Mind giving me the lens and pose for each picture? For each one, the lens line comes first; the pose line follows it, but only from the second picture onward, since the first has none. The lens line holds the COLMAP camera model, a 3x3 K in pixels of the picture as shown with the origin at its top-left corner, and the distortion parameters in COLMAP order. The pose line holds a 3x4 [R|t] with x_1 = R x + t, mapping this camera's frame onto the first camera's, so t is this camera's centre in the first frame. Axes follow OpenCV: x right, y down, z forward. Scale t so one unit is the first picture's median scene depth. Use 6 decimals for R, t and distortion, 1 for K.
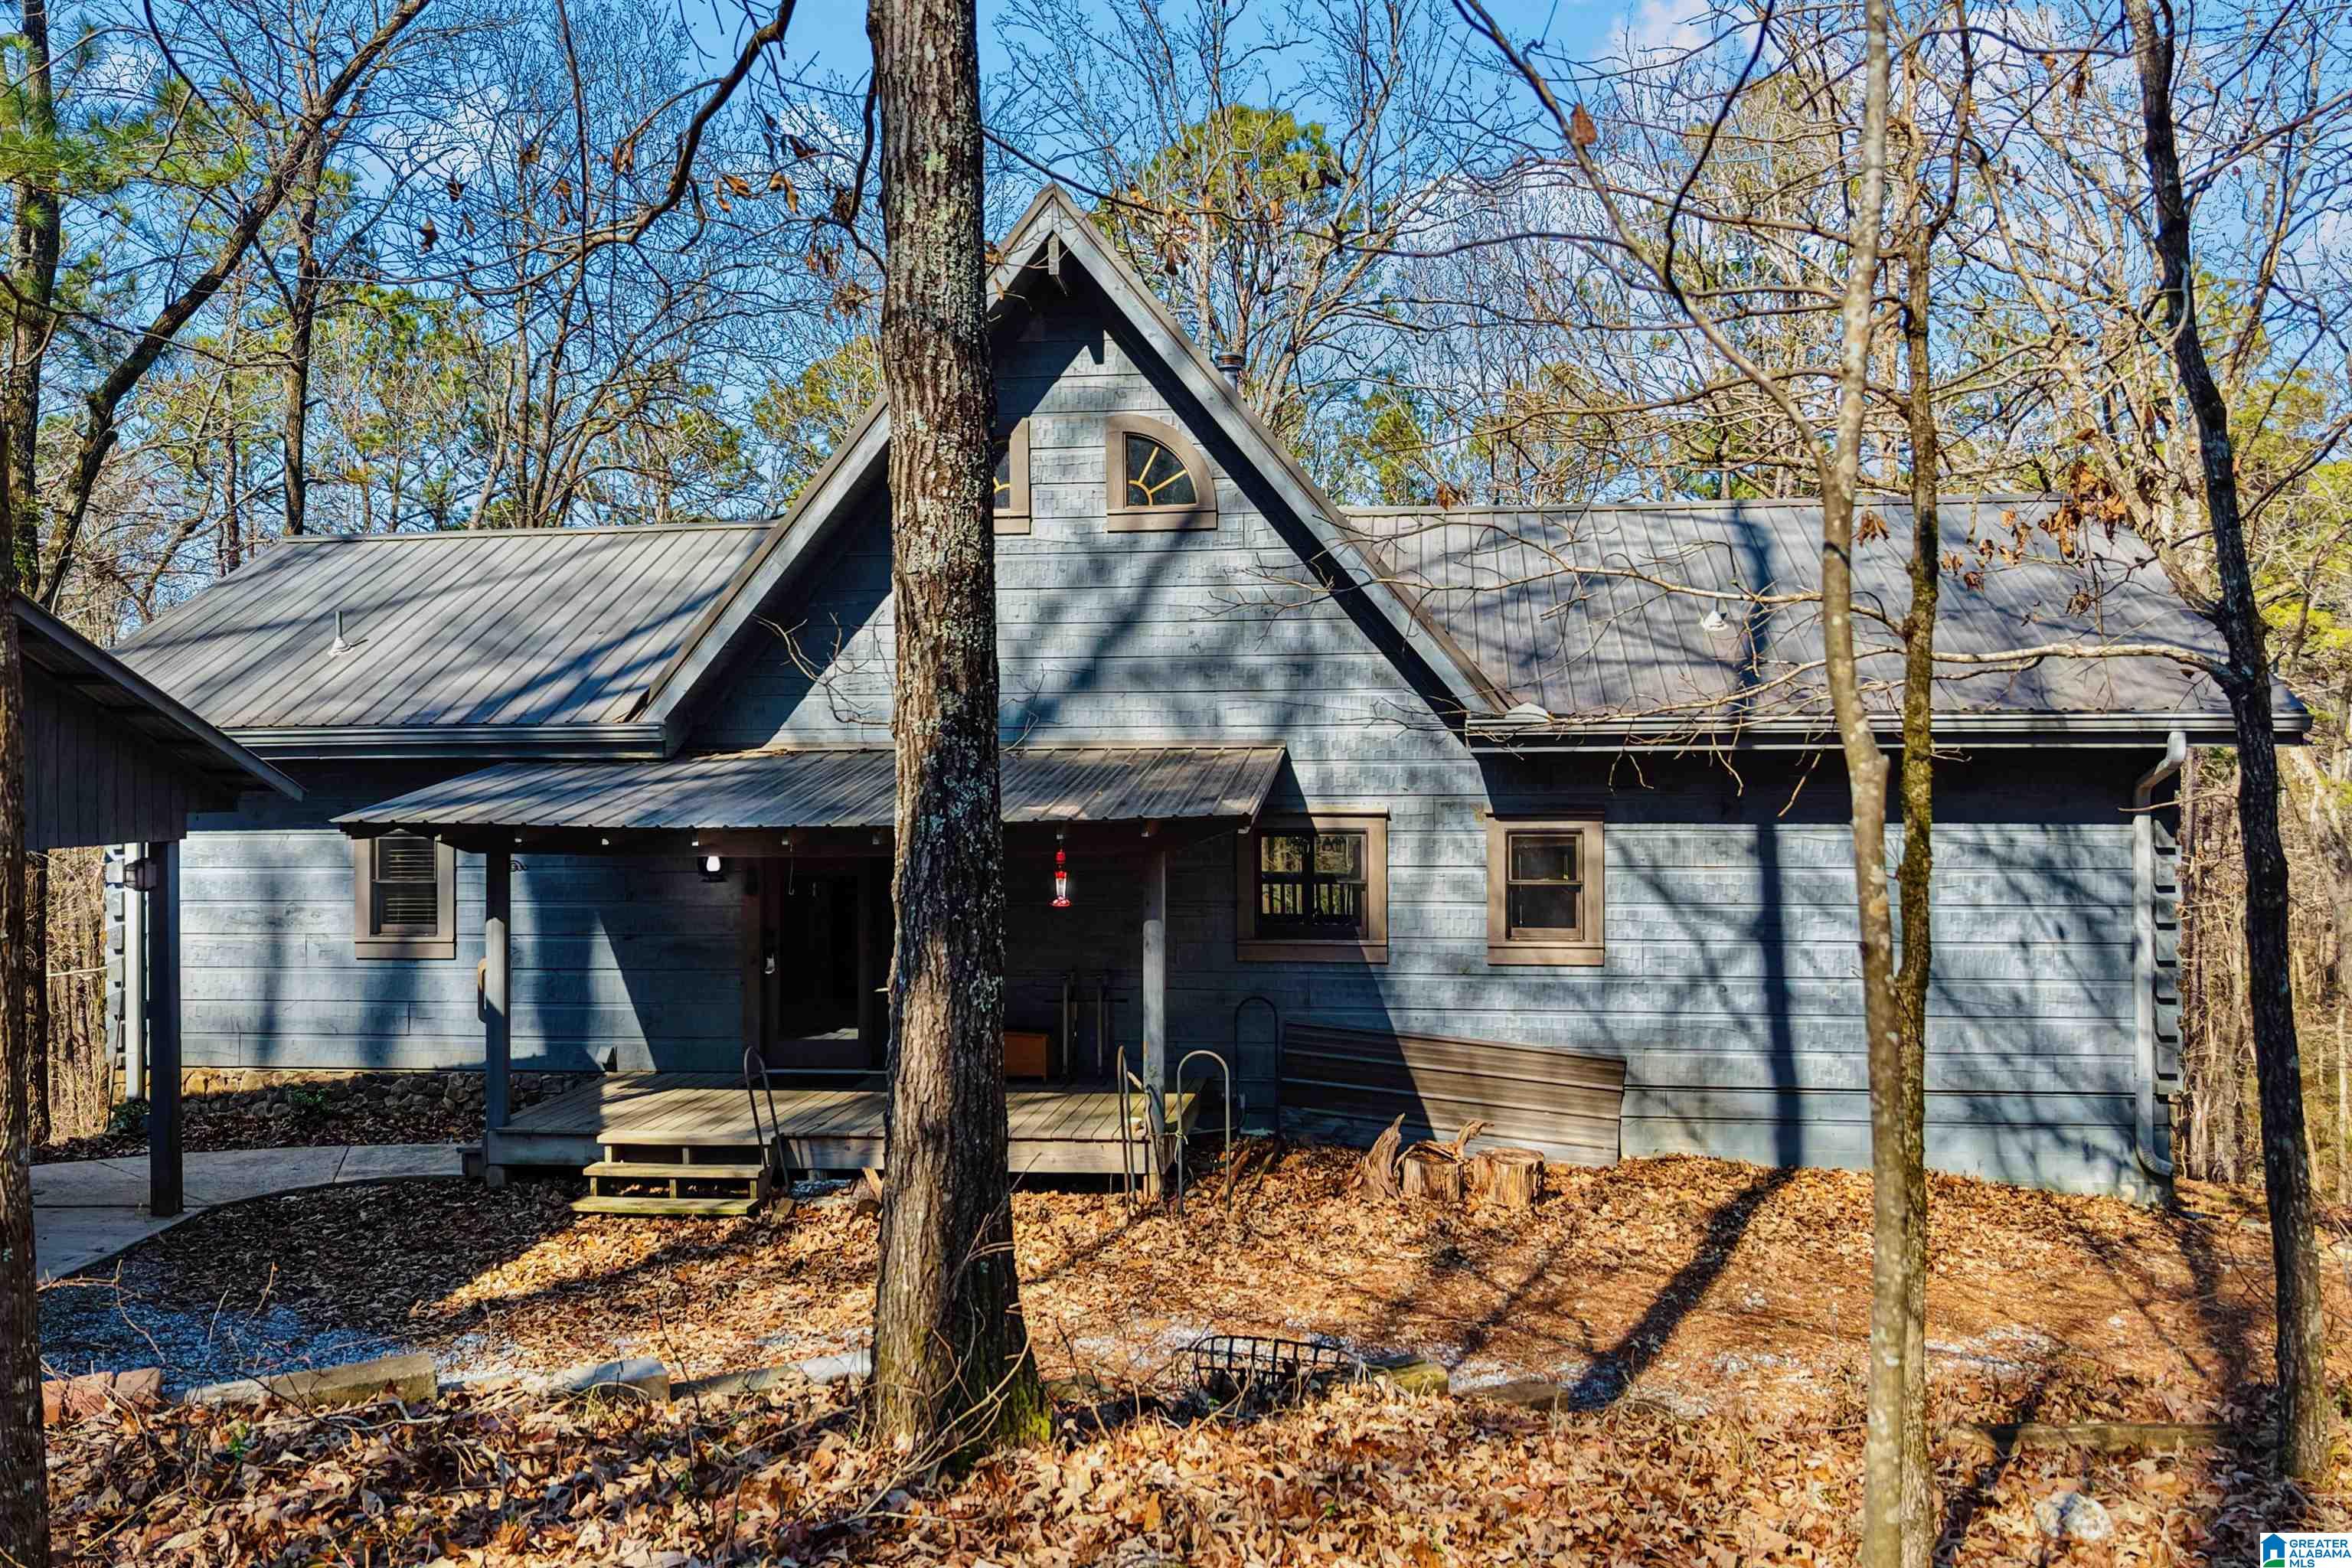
lens RADIAL K [[1703.3, 0, 1086.0], [0, 1703.3, 779.2], [0, 0, 1]] dist [0.116903, -0.282364]
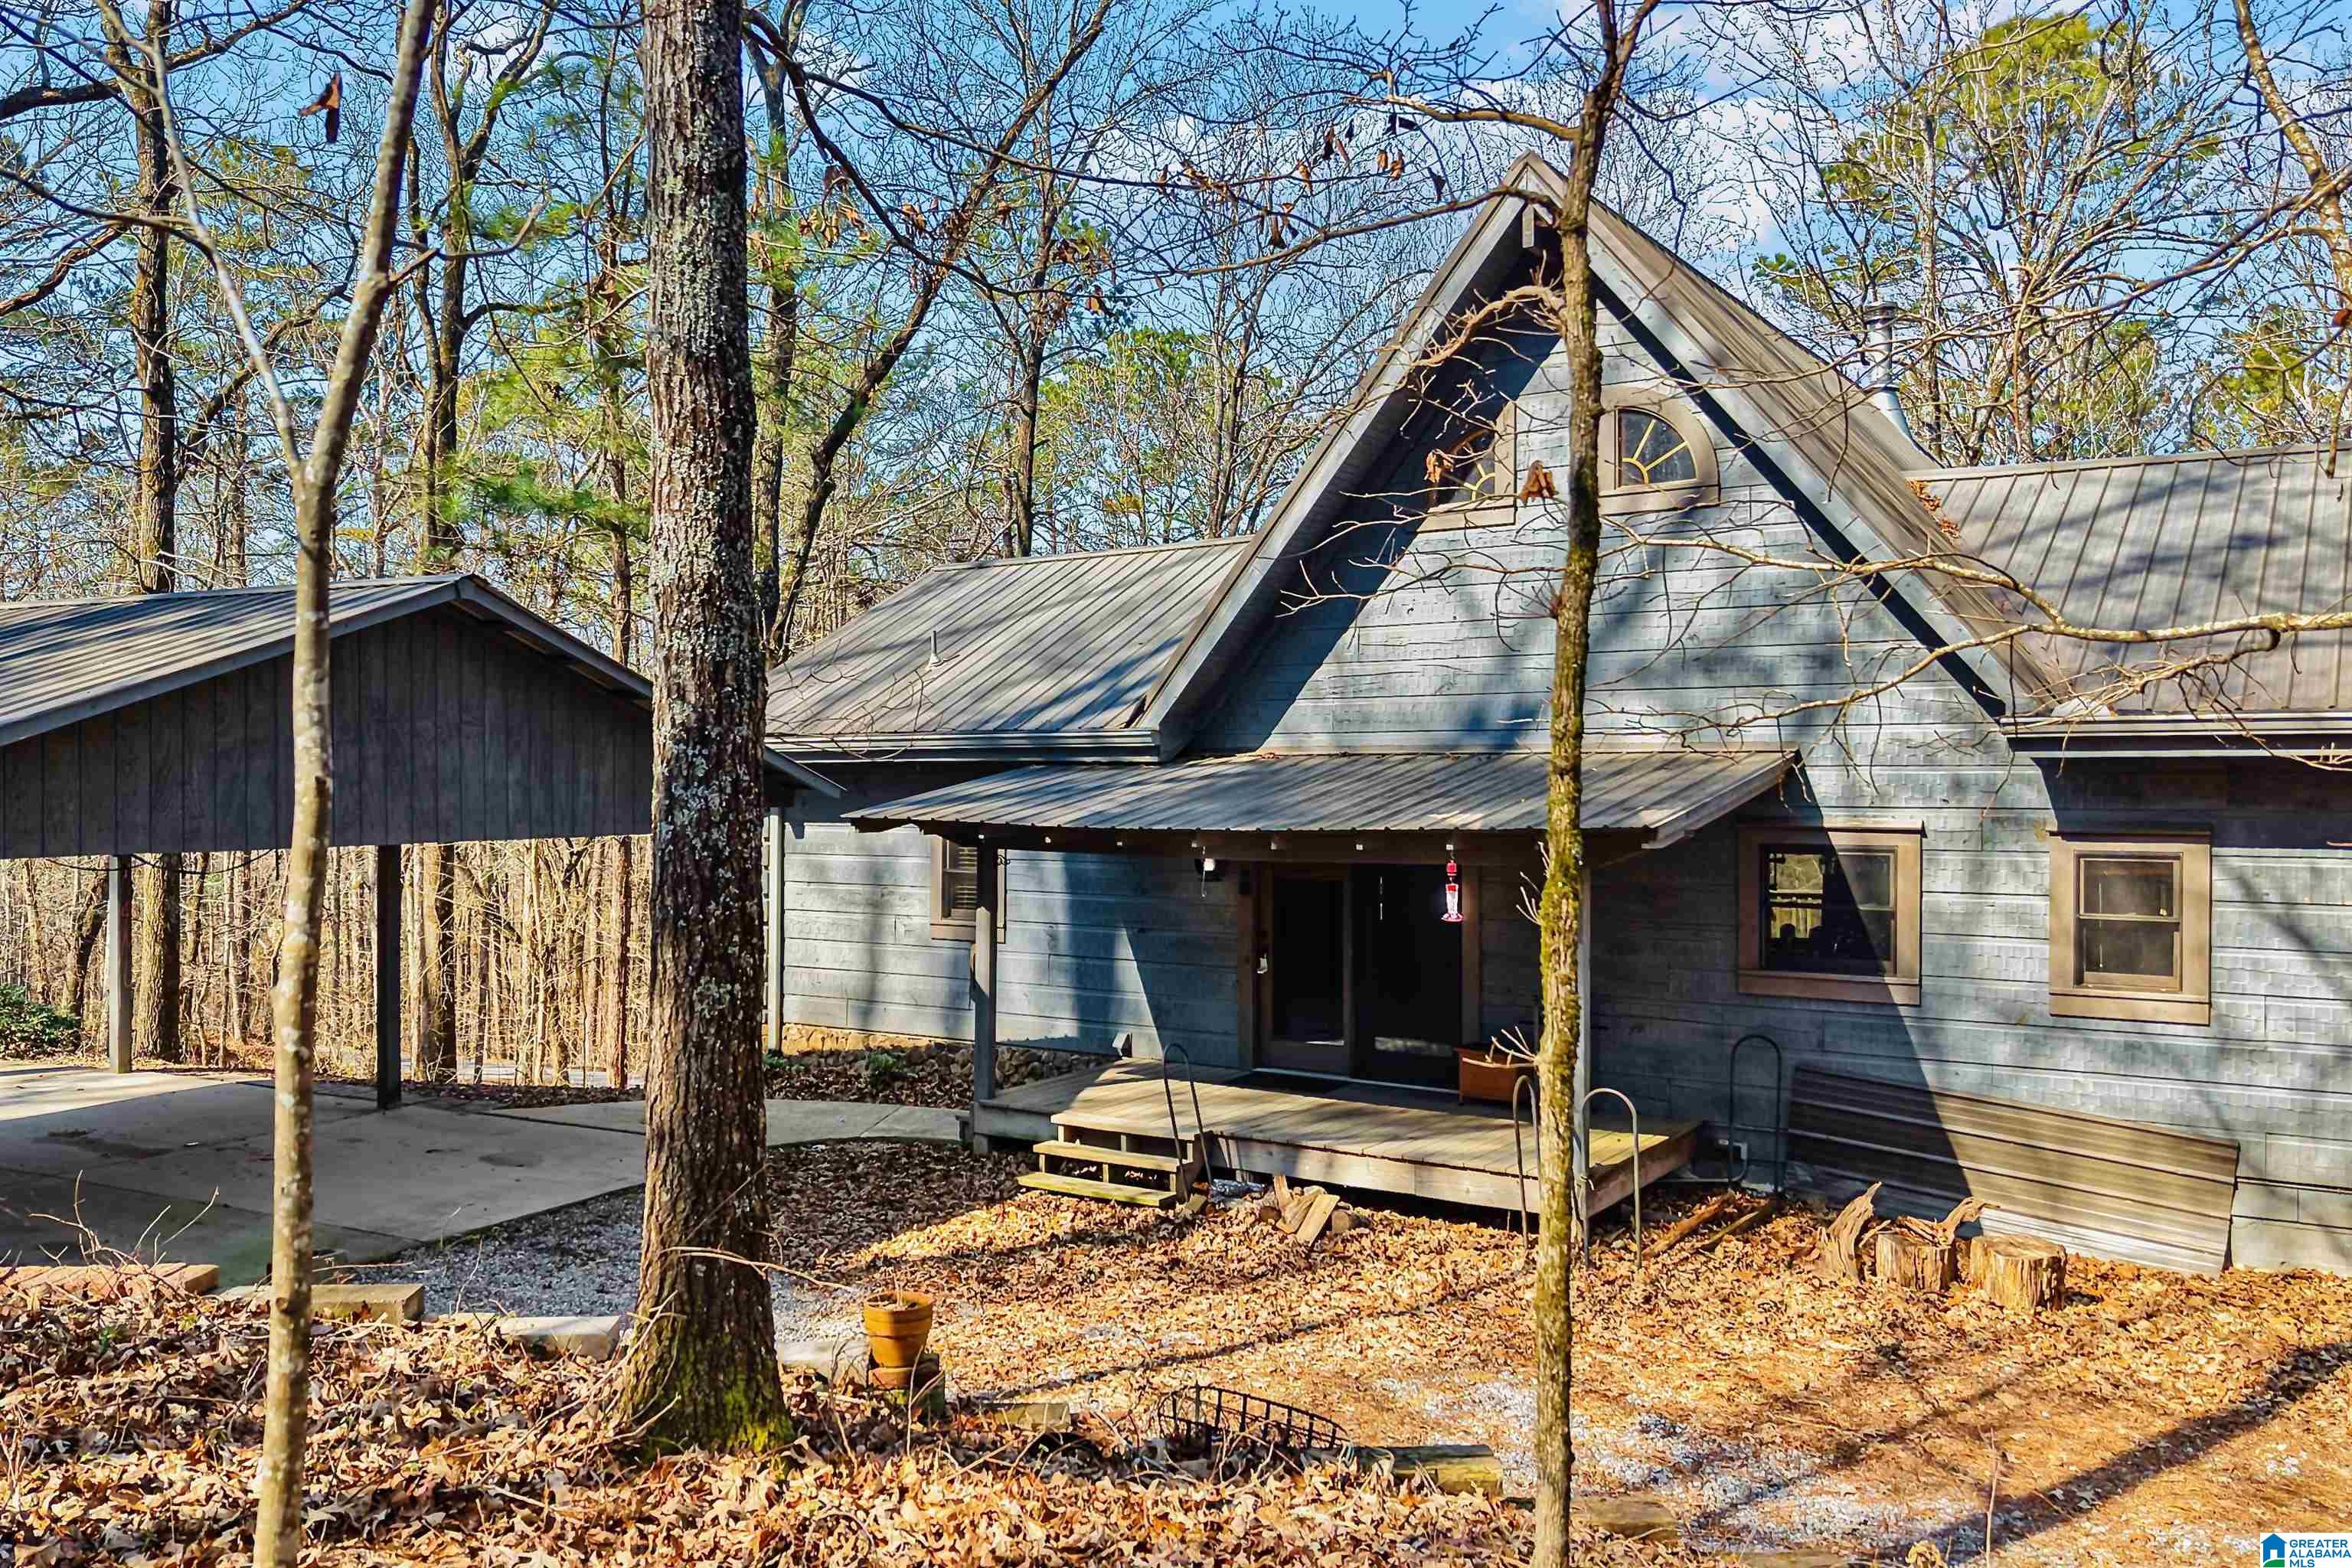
lens RADIAL K [[1681.2, 0, 1005.6], [0, 1681.2, 786.2], [0, 0, 1]] dist [0.035720, -0.037984]
pose [[0.900249, 0.008629, -0.435289, 0.138609], [-0.007510, 0.999963, 0.004293, -0.001646], [0.435310, -0.000596, 0.900280, 0.047272]]
